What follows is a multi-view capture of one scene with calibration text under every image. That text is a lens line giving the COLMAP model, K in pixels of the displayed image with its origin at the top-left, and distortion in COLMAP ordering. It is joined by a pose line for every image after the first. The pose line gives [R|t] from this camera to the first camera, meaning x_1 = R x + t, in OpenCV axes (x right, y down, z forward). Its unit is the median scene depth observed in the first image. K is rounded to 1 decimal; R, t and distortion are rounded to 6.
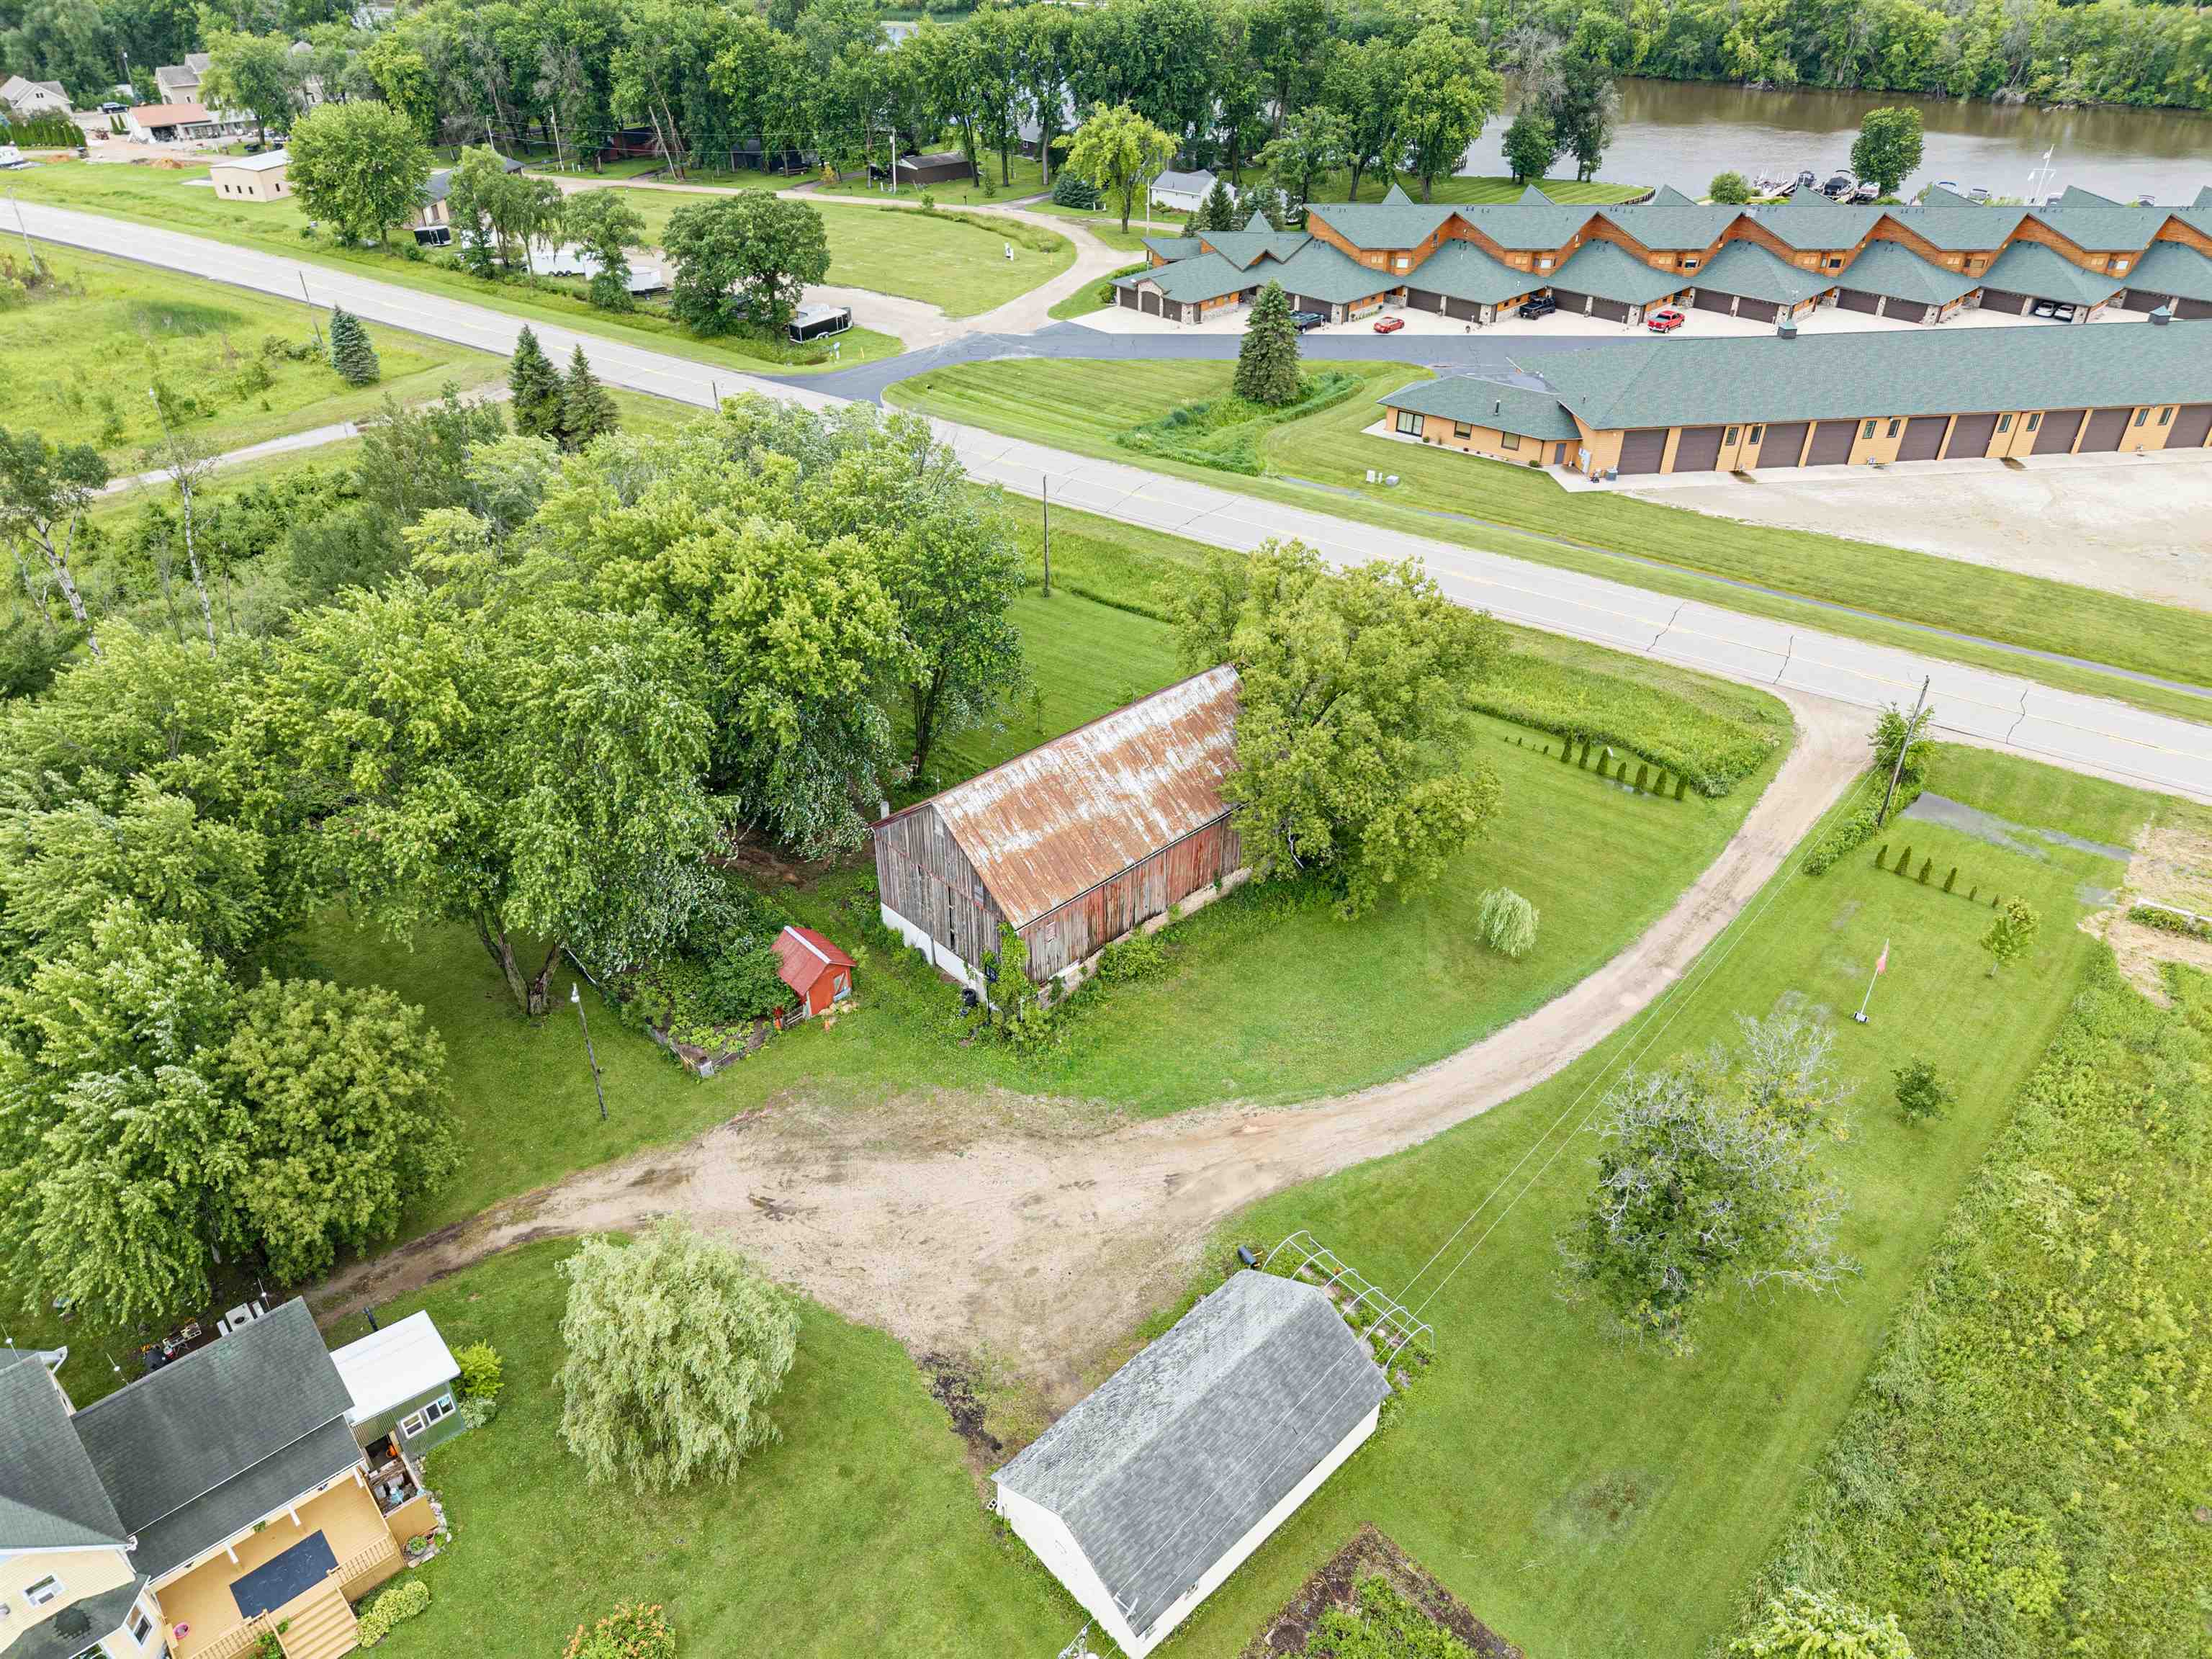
lens RADIAL K [[1475.0, 0, 1111.2], [0, 1475.0, 834.8], [0, 0, 1]] dist [0.036212, -0.034181]
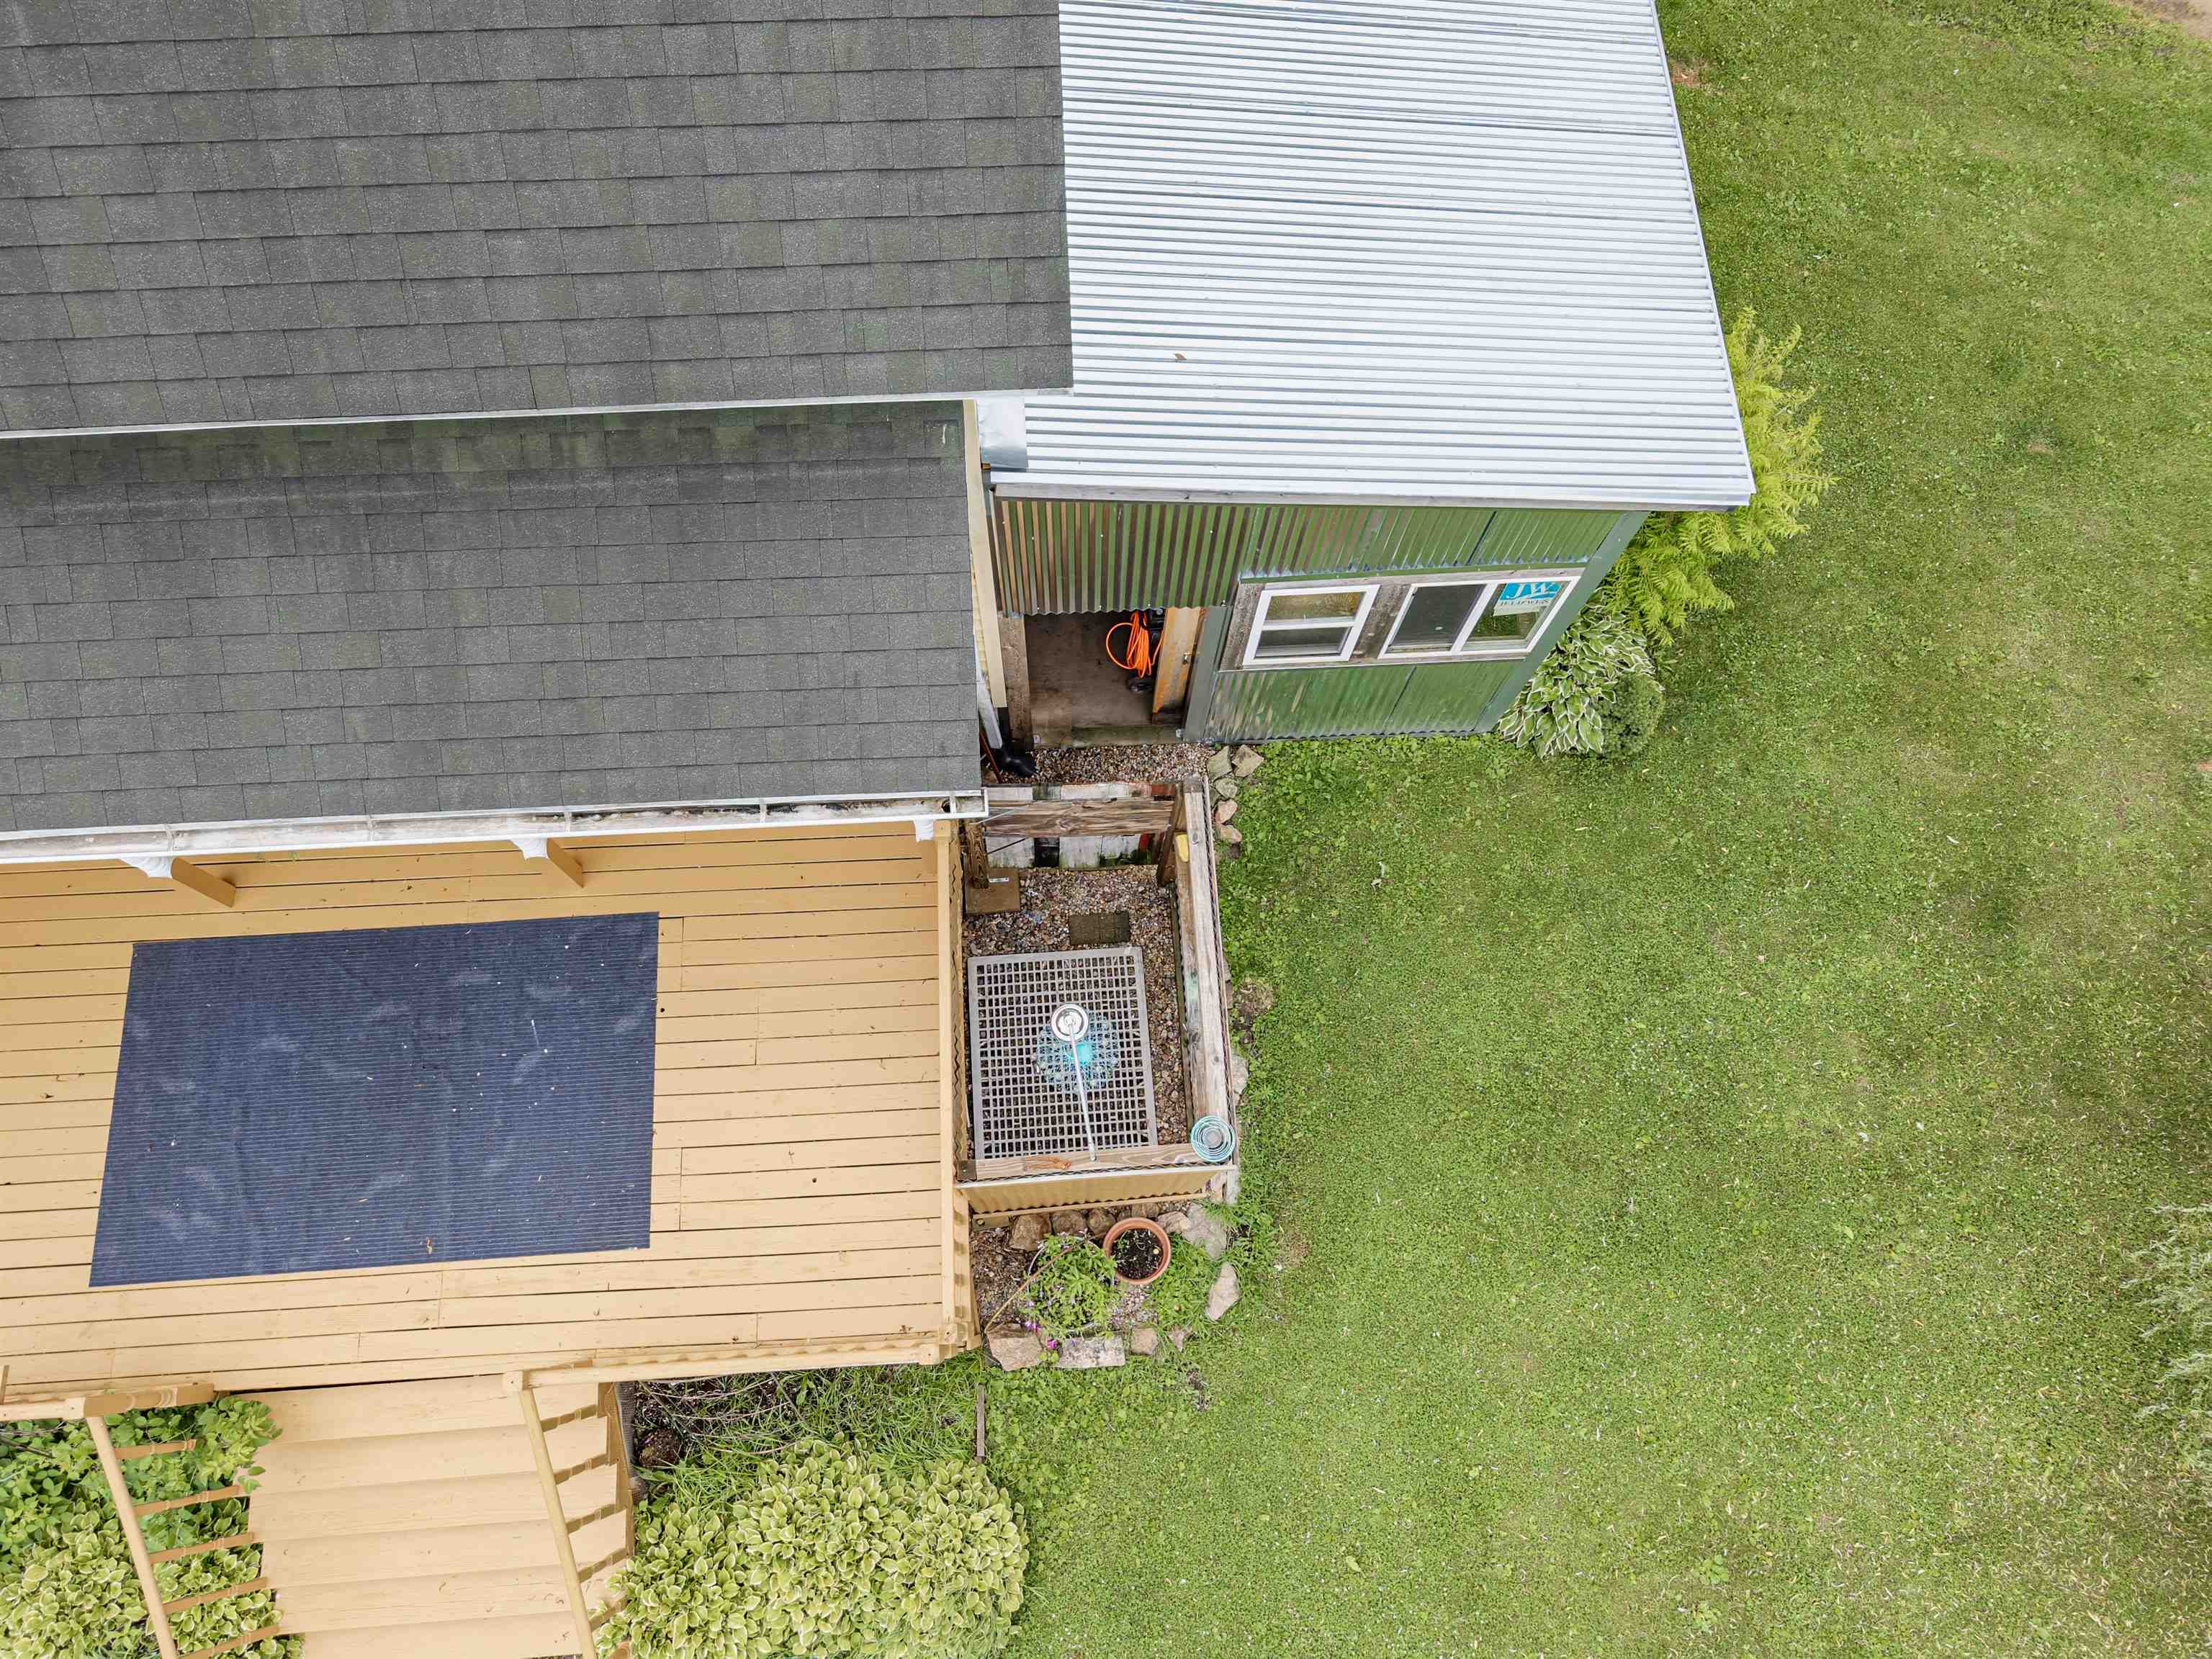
lens RADIAL K [[1475.0, 0, 1113.2], [0, 1475.0, 829.9], [0, 0, 1]] dist [0.036212, -0.034181]
pose [[0.786163, 0.591697, -0.178445, -0.172908], [-0.366743, 0.679056, 0.635911, 0.124161], [0.497441, -0.434486, 0.750849, 0.335385]]
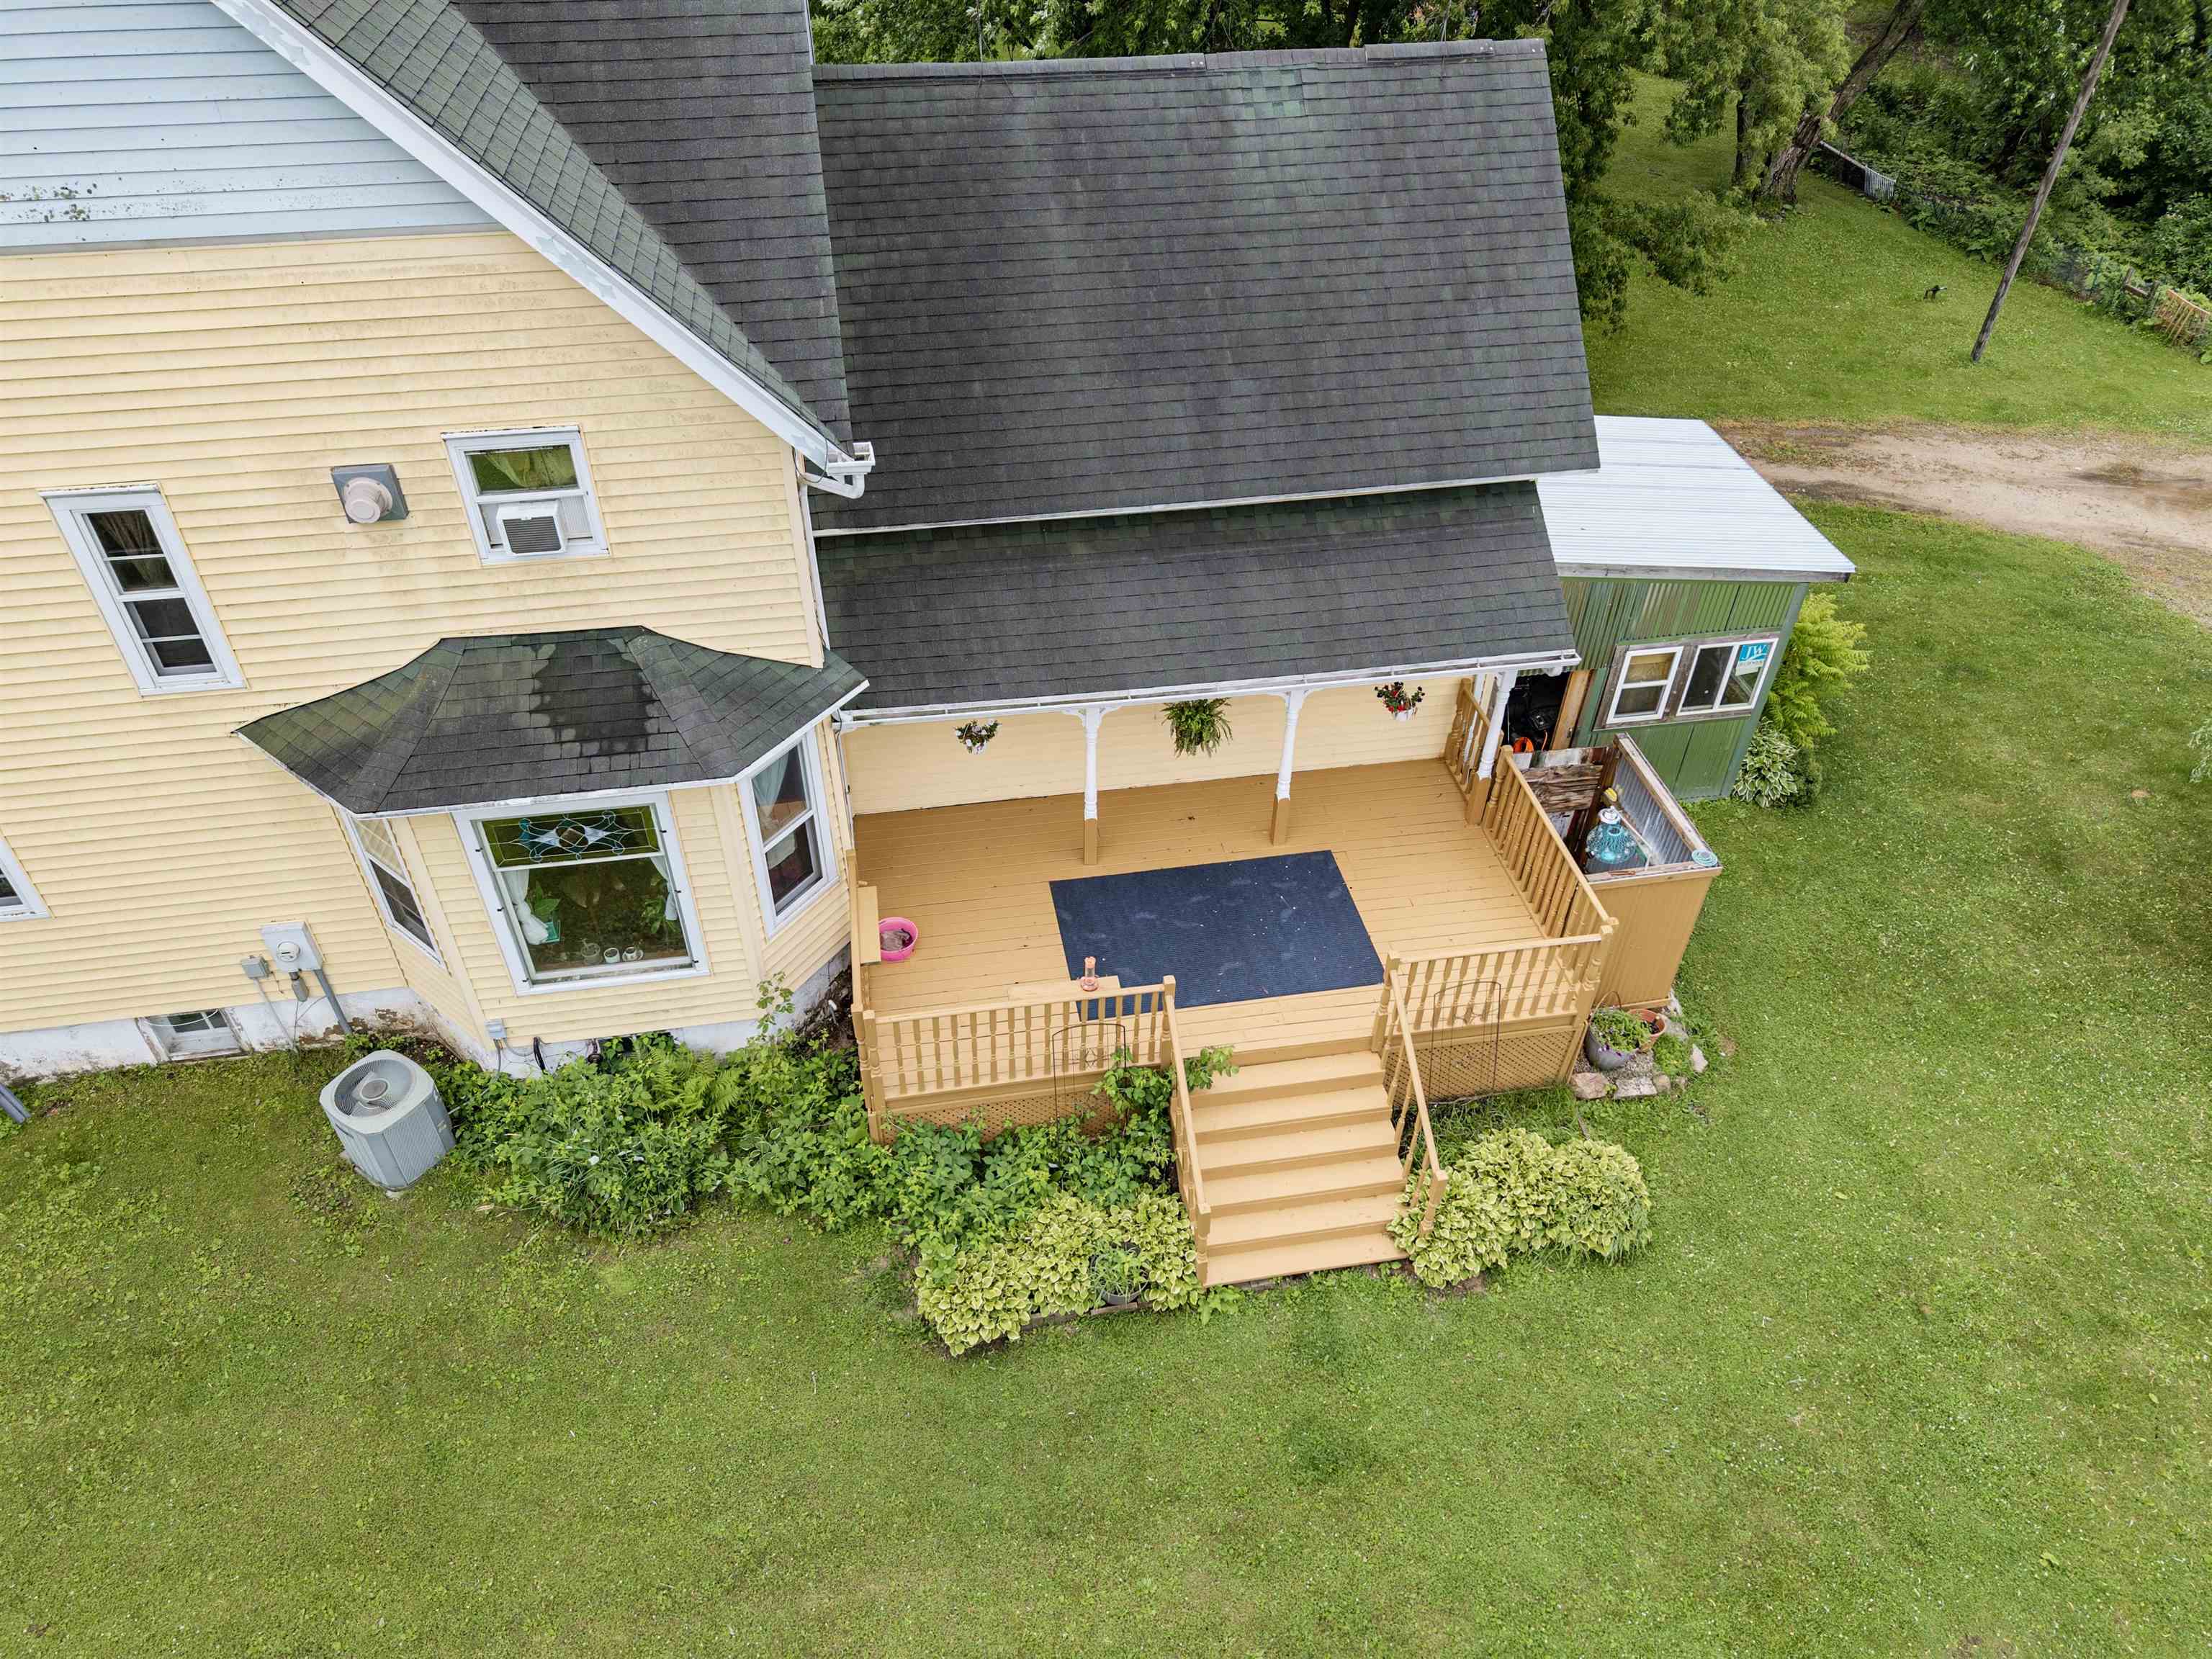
lens RADIAL K [[1475.0, 0, 1105.6], [0, 1475.0, 836.4], [0, 0, 1]] dist [0.036212, -0.034181]
pose [[0.850402, 0.350149, -0.392698, -0.168519], [-0.305743, 0.936309, 0.172761, 0.158470], [0.428179, -0.026851, 0.903295, 0.264660]]
